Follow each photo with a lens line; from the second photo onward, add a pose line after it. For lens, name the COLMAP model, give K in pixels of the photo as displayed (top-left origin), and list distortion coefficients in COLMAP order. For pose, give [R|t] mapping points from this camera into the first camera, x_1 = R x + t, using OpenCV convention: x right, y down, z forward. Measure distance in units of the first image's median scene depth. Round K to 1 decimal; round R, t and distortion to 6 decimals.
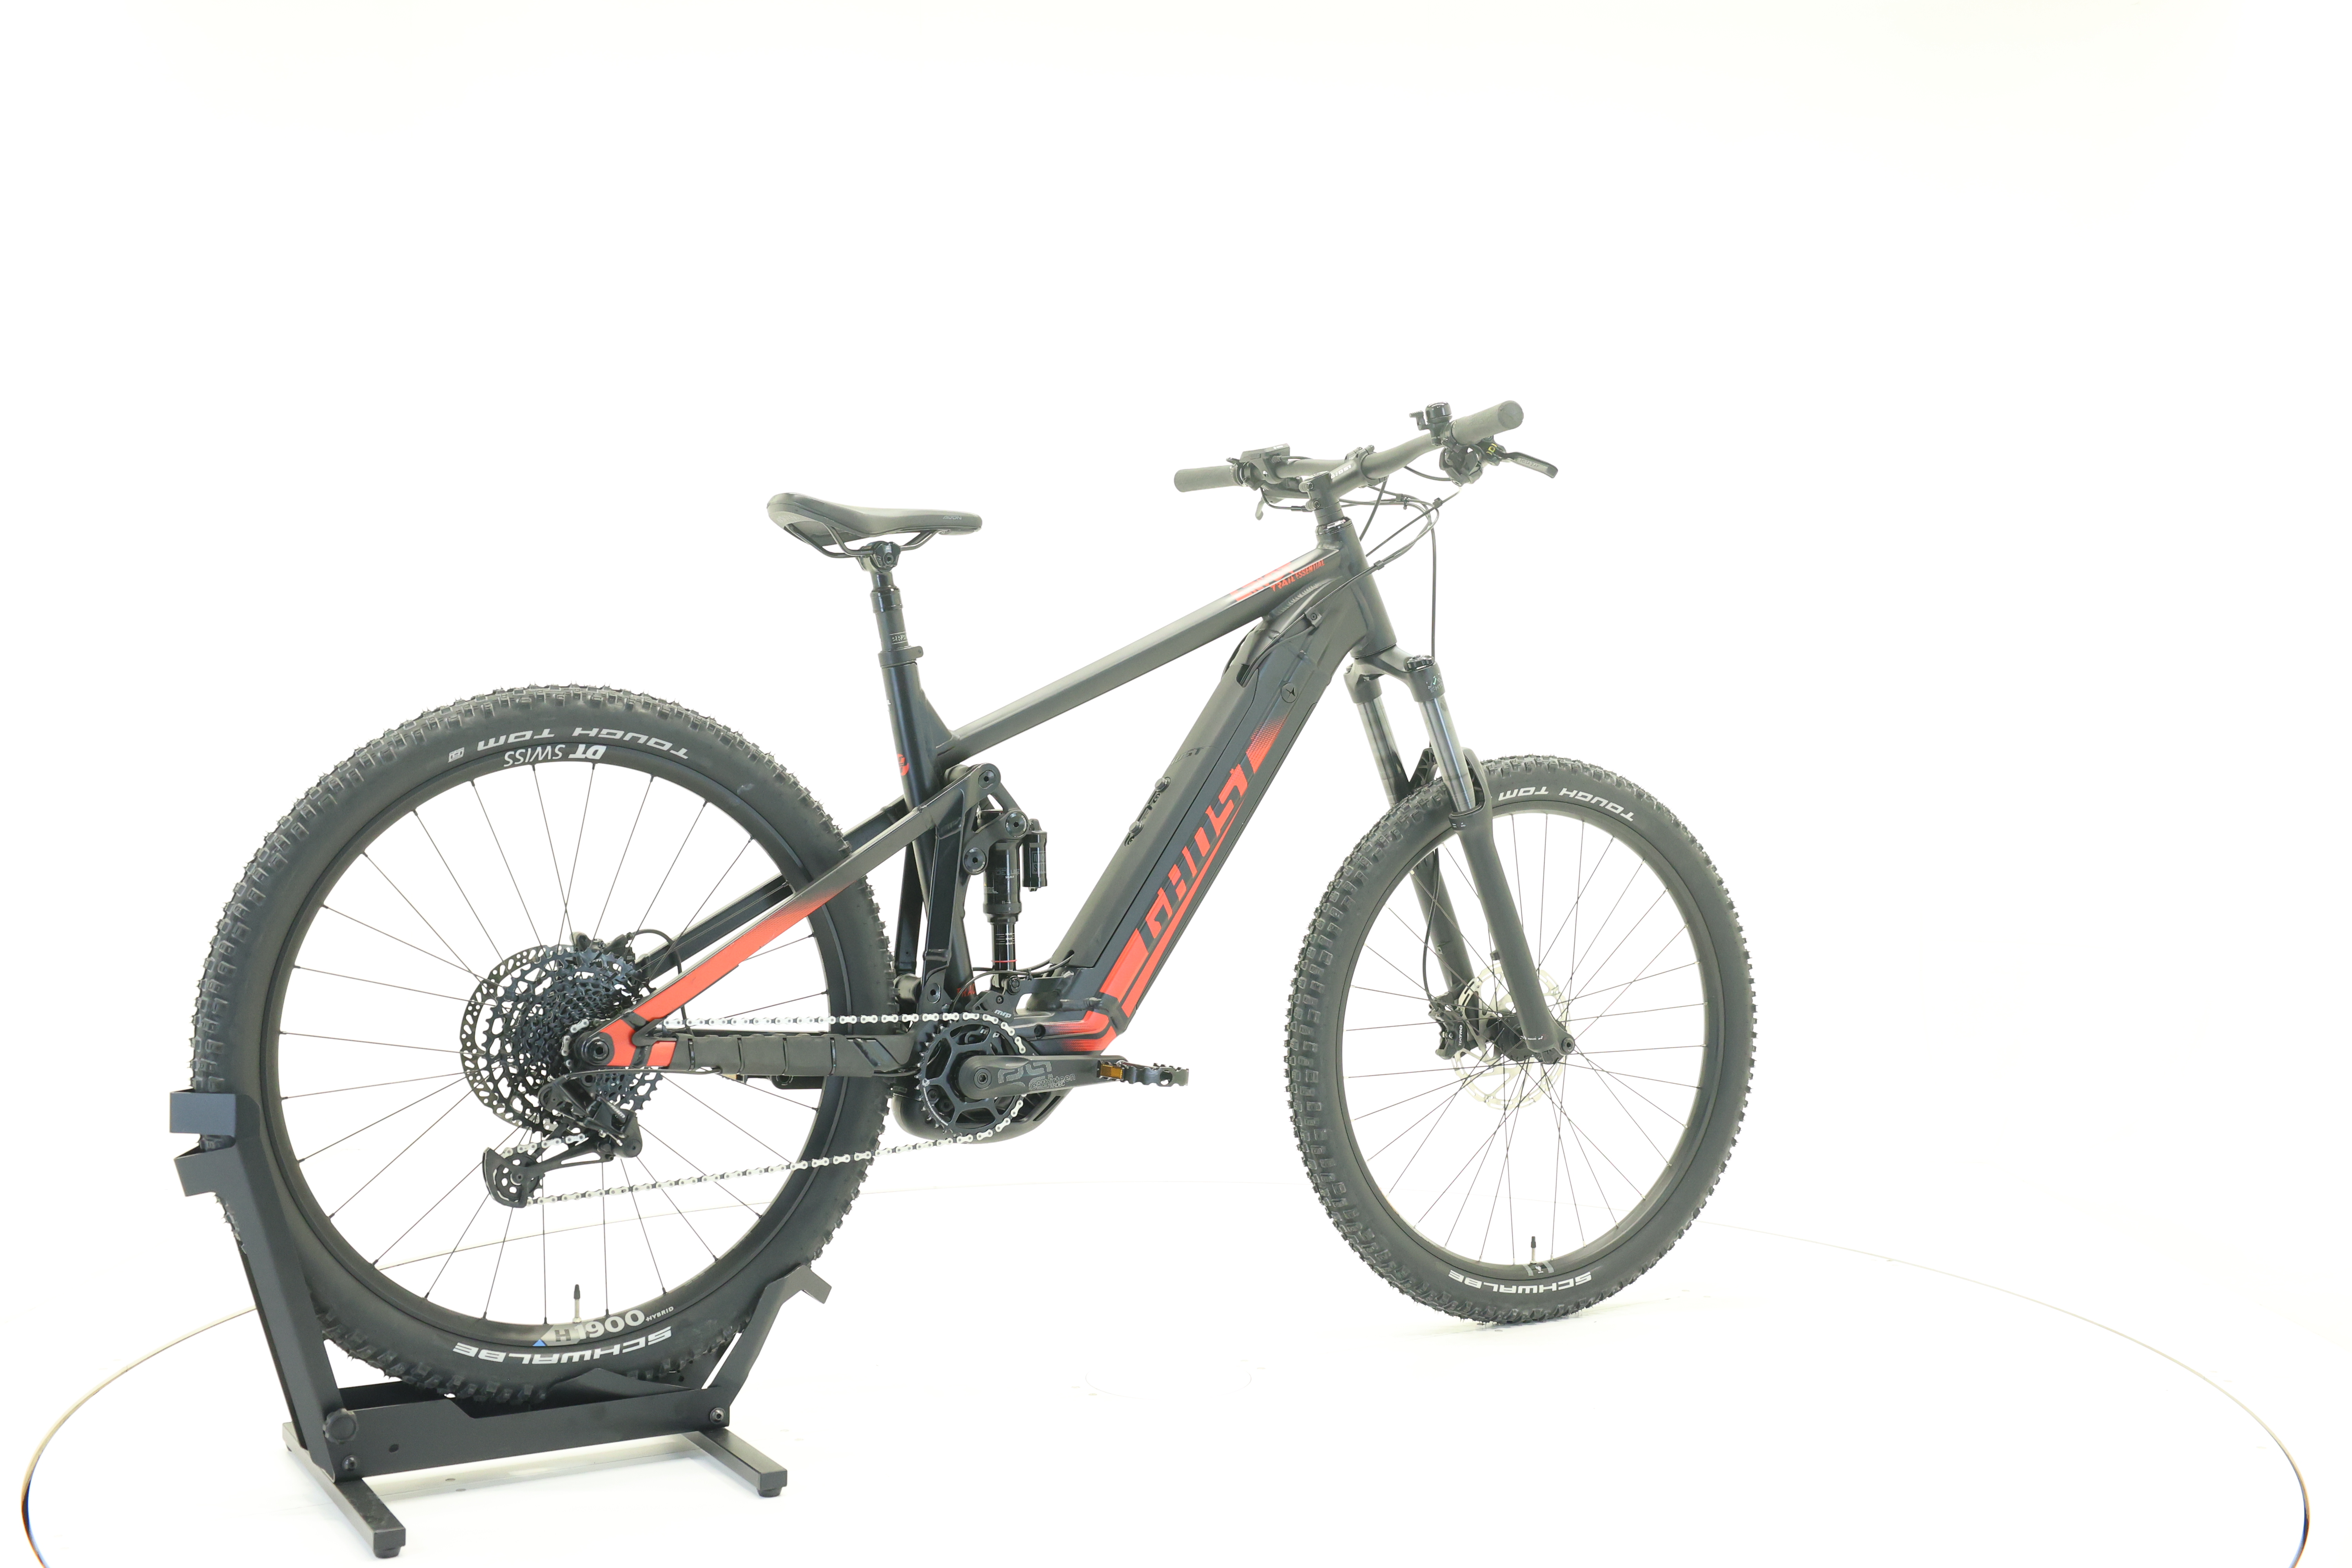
lens RADIAL K [[2462.9, 0, 1172.5], [0, 2462.9, 781.3], [0, 0, 1]] dist [-0.004488, 0.000000]
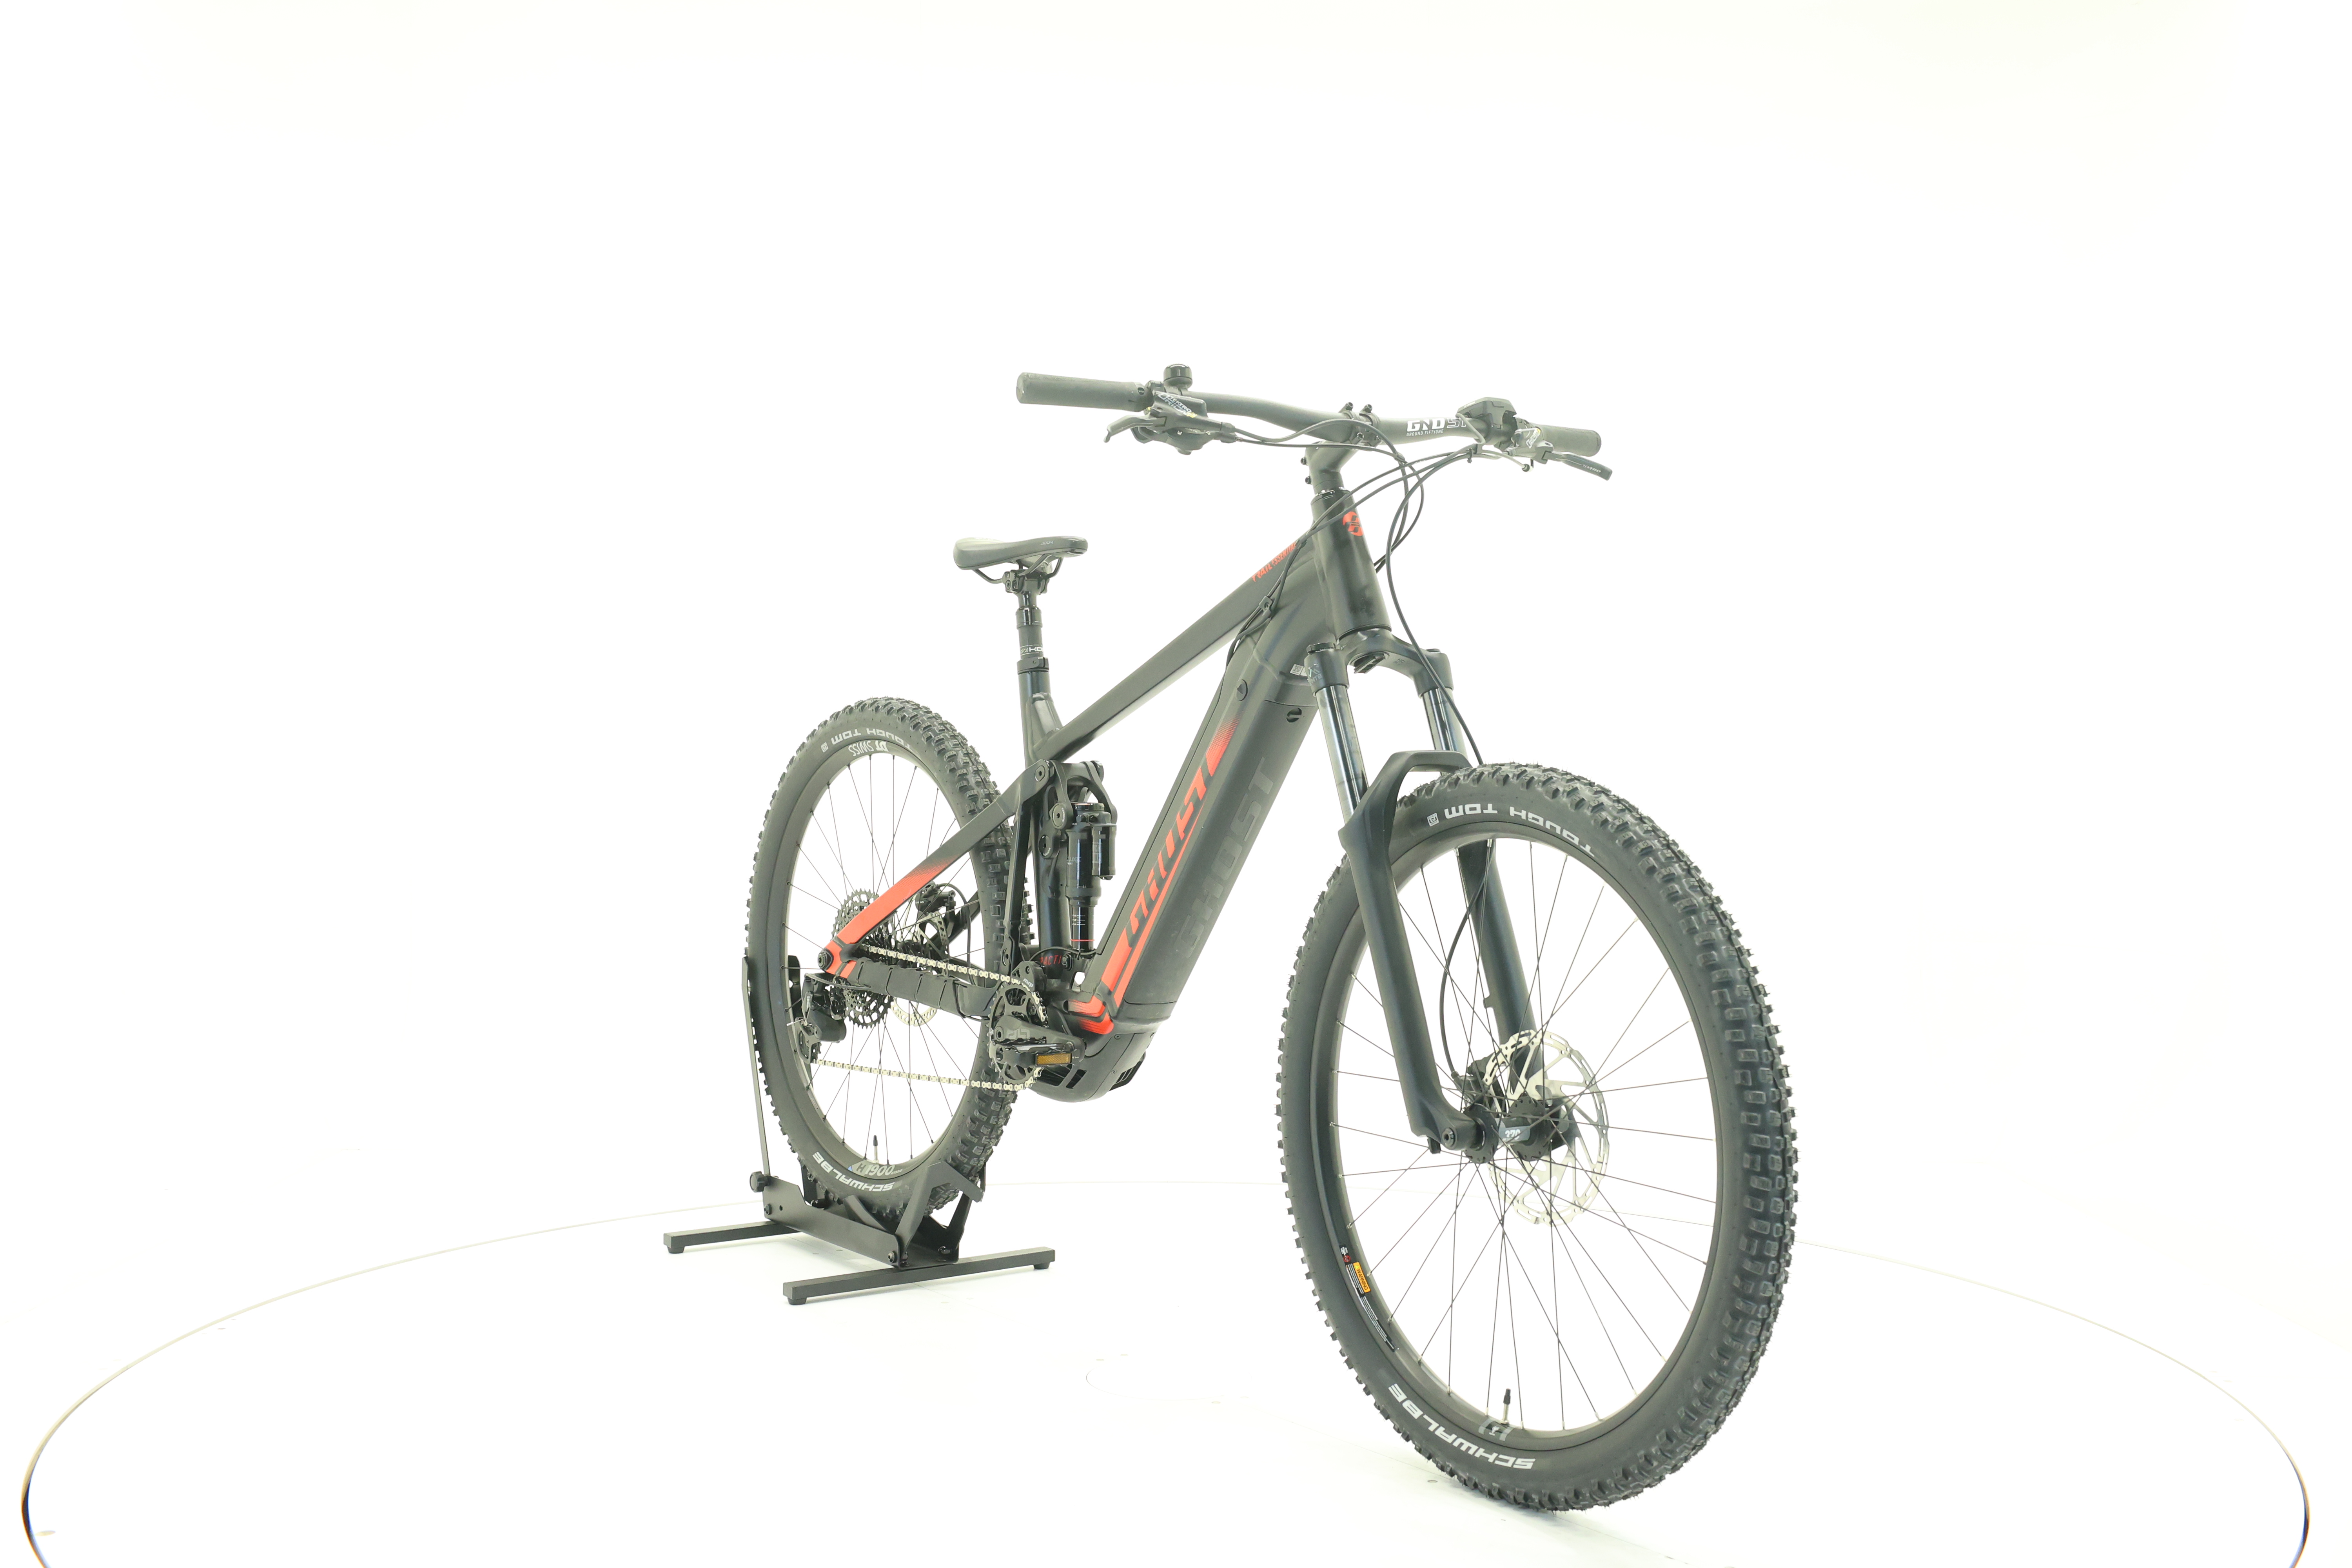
lens RADIAL K [[2462.9, 0, 1173.8], [0, 2462.9, 782.8], [0, 0, 1]] dist [-0.004488, 0.000000]
pose [[0.089736, 0.017162, -0.995818, 1.065227], [-0.026310, 0.999543, 0.014855, -0.015257], [0.995618, 0.024867, 0.090147, 0.974823]]
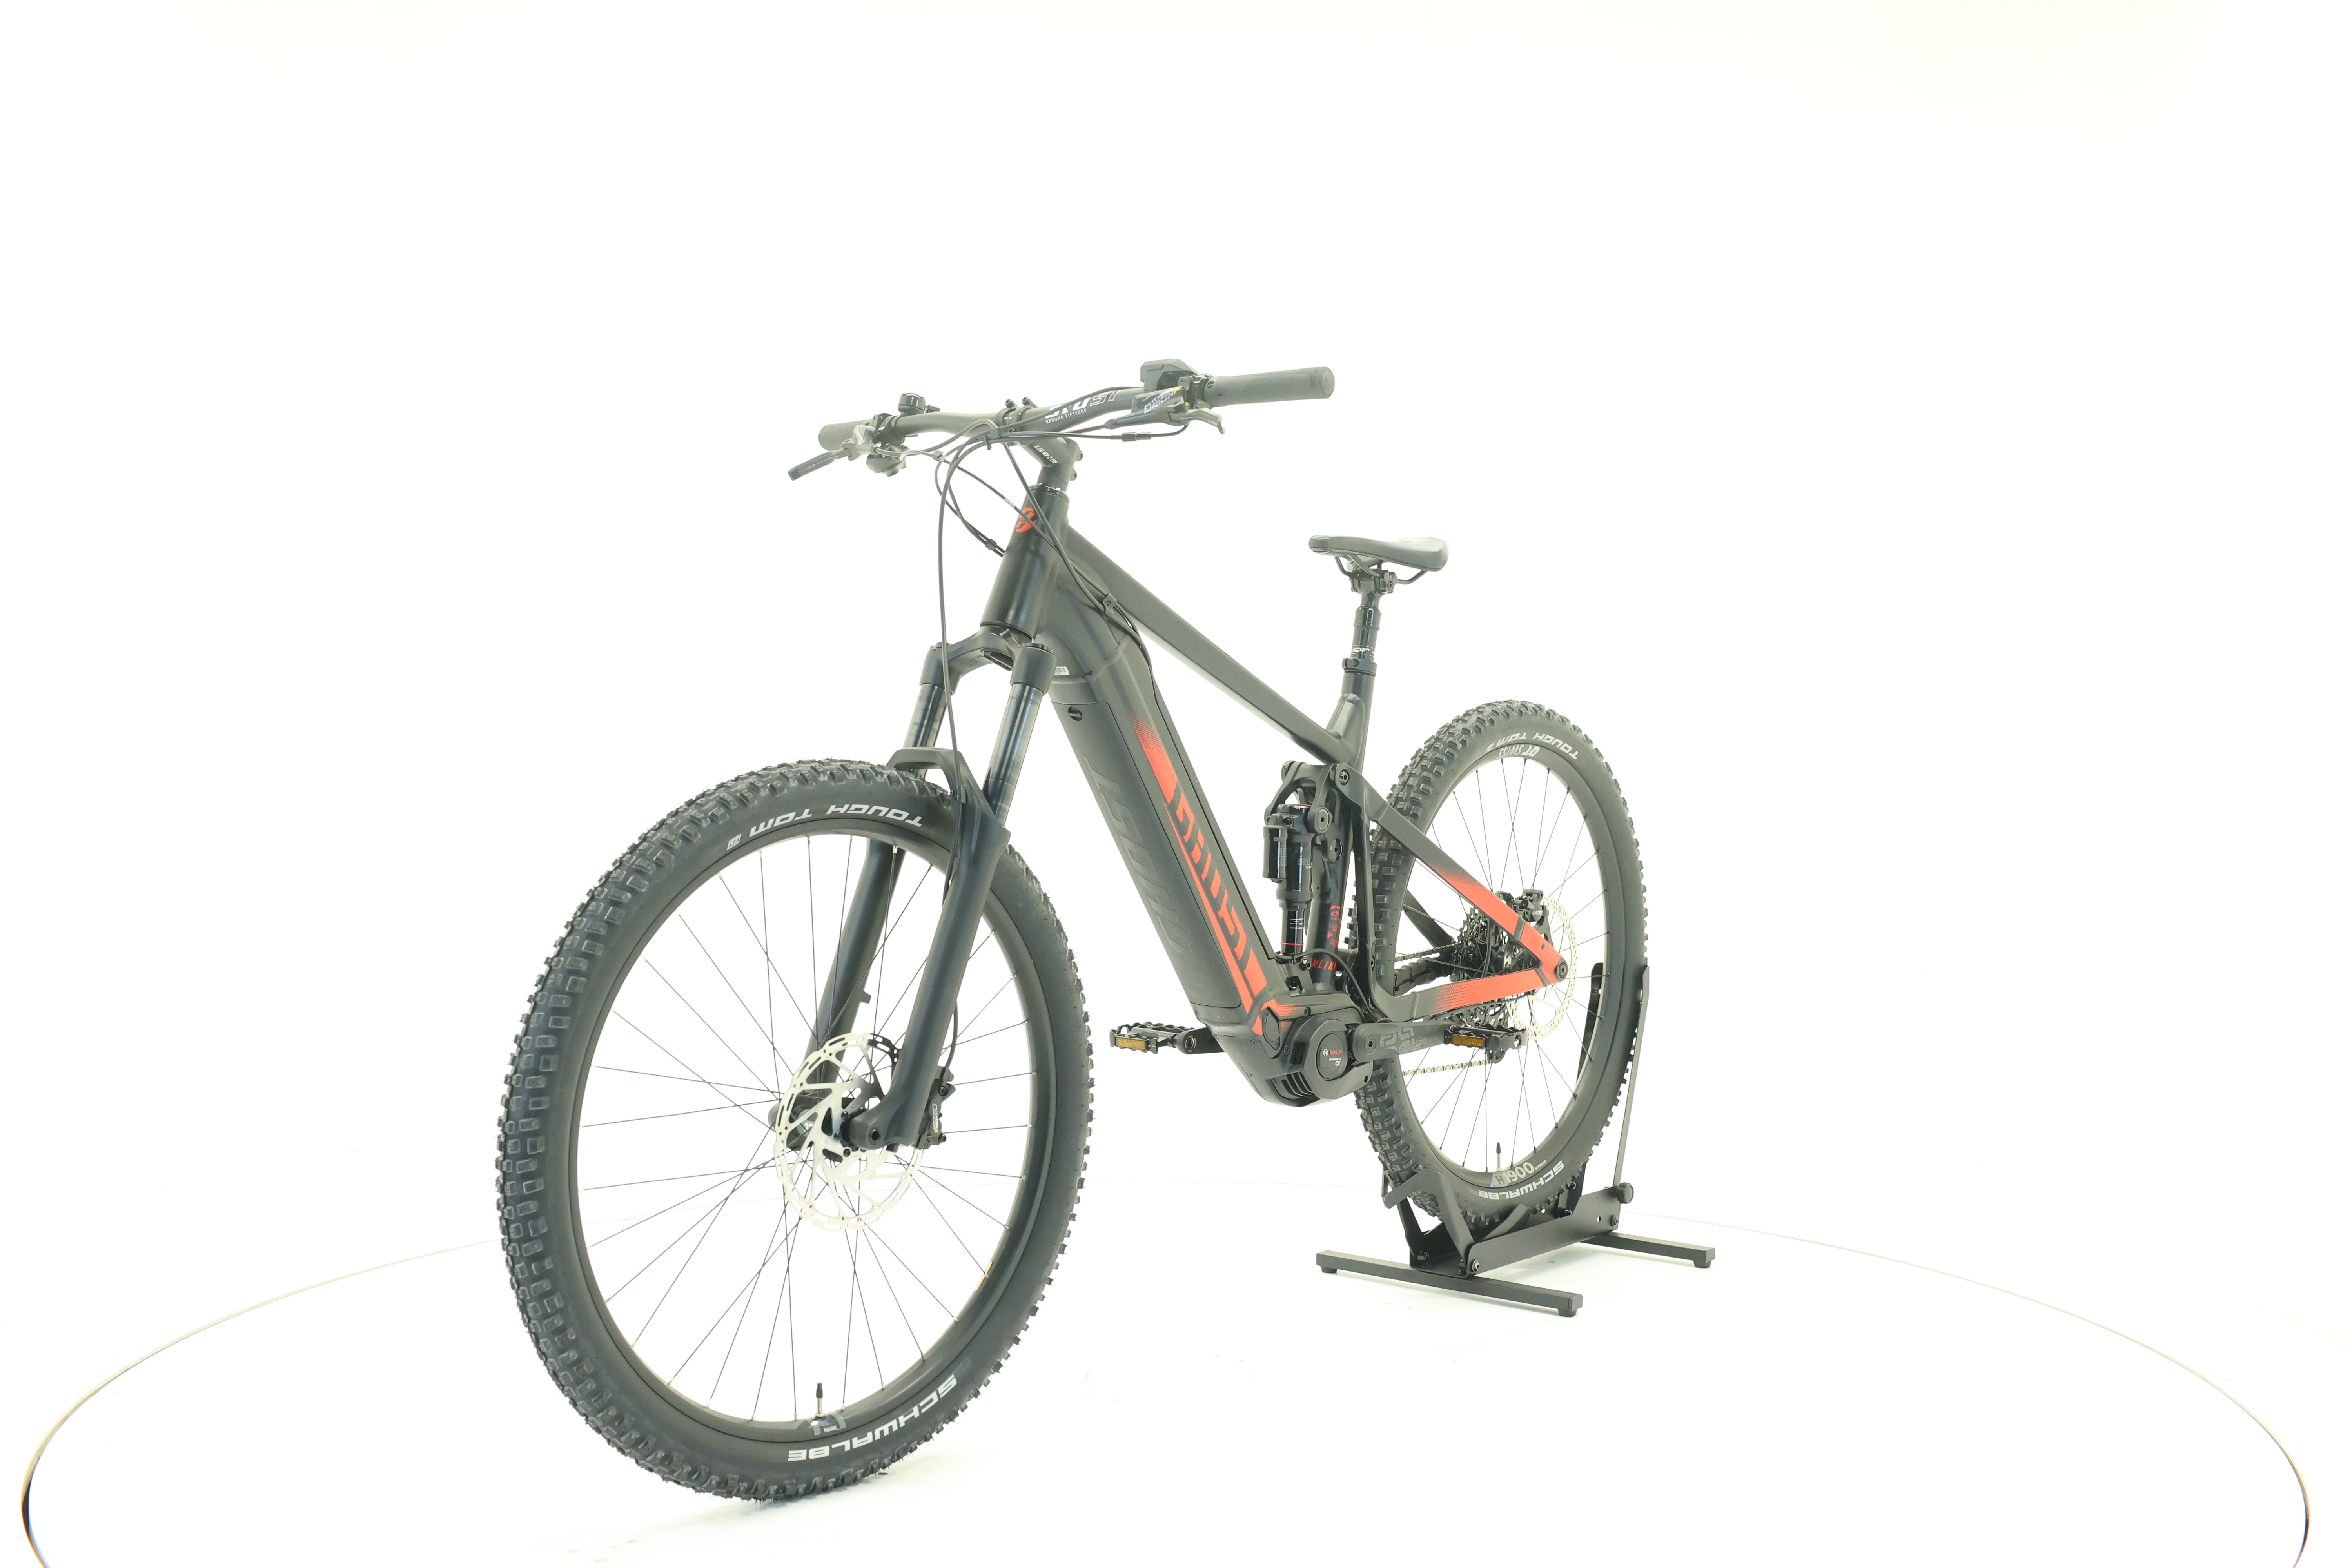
lens RADIAL K [[2462.9, 0, 1173.3], [0, 2462.9, 784.4], [0, 0, 1]] dist [-0.004488, 0.000000]
pose [[-0.944400, -0.002766, -0.328788, 0.351255], [-0.017140, 0.999019, 0.040826, -0.042388], [0.328352, 0.044191, -0.943521, 2.080156]]
